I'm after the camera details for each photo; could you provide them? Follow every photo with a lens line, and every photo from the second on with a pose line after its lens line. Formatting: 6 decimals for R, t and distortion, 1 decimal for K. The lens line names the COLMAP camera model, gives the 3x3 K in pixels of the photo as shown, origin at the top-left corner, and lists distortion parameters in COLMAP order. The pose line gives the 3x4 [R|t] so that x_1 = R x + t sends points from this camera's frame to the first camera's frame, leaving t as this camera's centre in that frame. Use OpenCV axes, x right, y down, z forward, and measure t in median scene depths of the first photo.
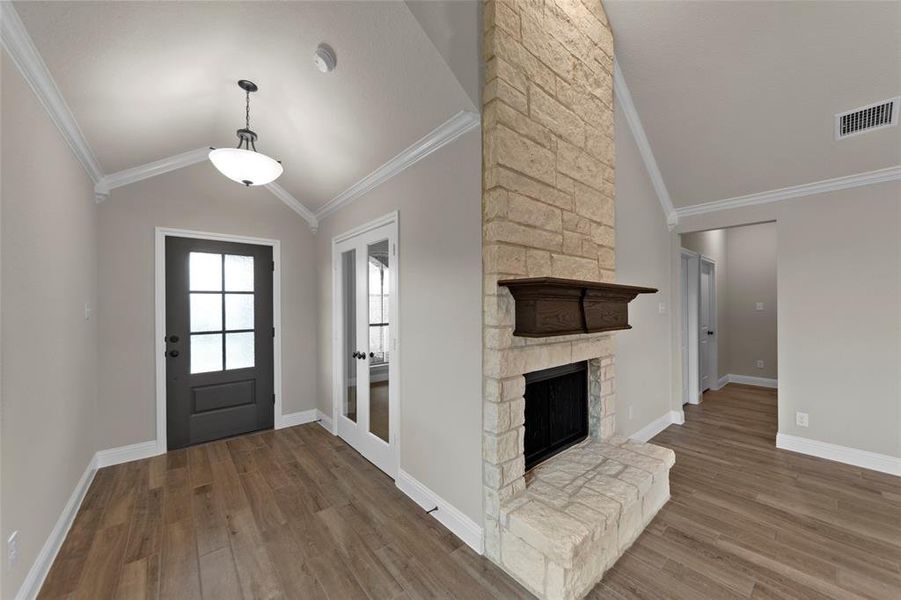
lens RADIAL K [[332.4, 0, 459.6], [0, 332.4, 303.8], [0, 0, 1]] dist [0.006986, 0.000007]
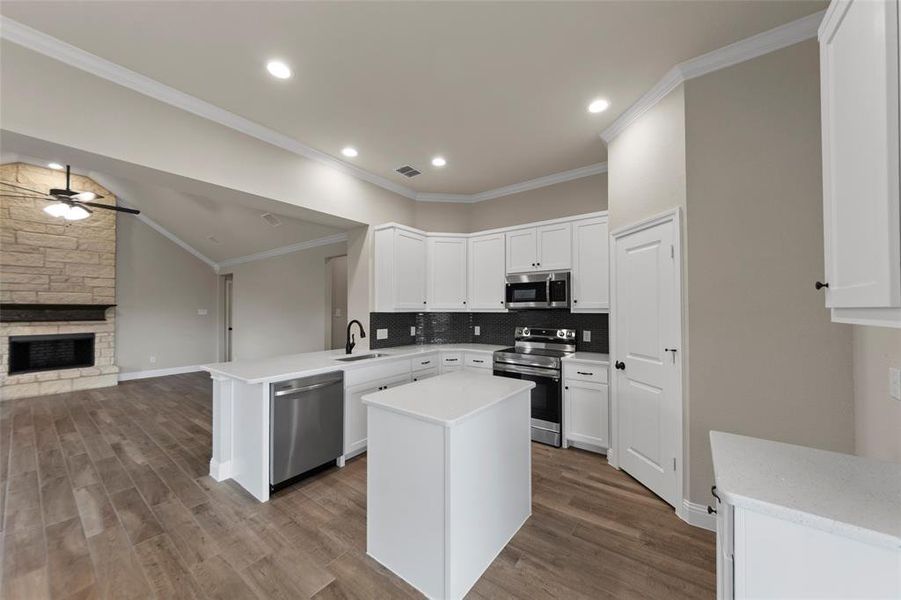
lens RADIAL K [[320.6, 0, 453.5], [0, 320.6, 303.4], [0, 0, 1]] dist [-0.001588, -0.000109]
pose [[0.975375, 0.004711, 0.220504, 2.381948], [-0.002289, 0.999934, -0.011238, -0.030941], [-0.220543, 0.010456, 0.975321, -1.801299]]
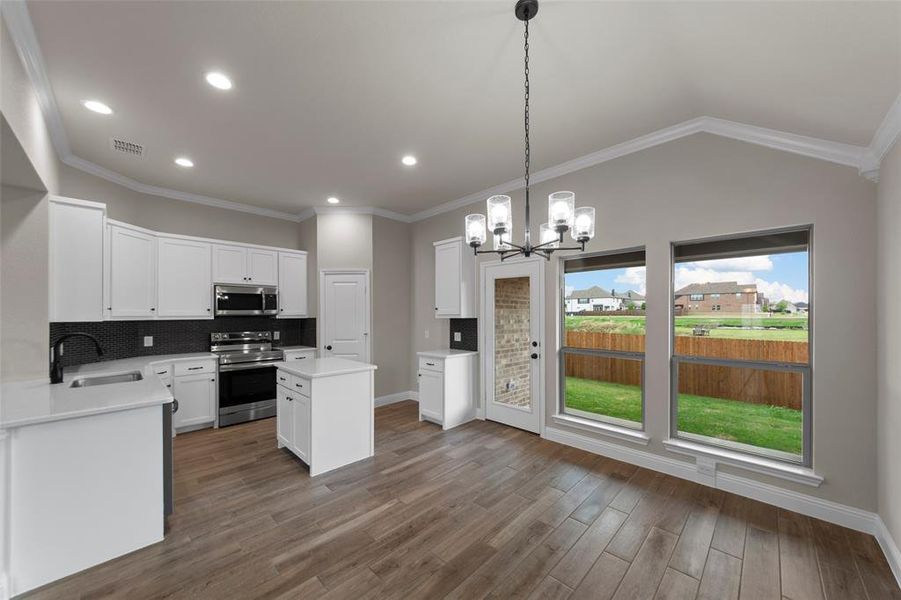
lens RADIAL K [[326.0, 0, 452.4], [0, 326.0, 314.6], [0, 0, 1]] dist [-0.000433, -0.000347]
pose [[-0.084565, -0.000903, 0.996418, 1.237597], [-0.001091, 0.999999, 0.000813, -0.032120], [-0.996417, -0.001019, -0.084566, -1.443159]]
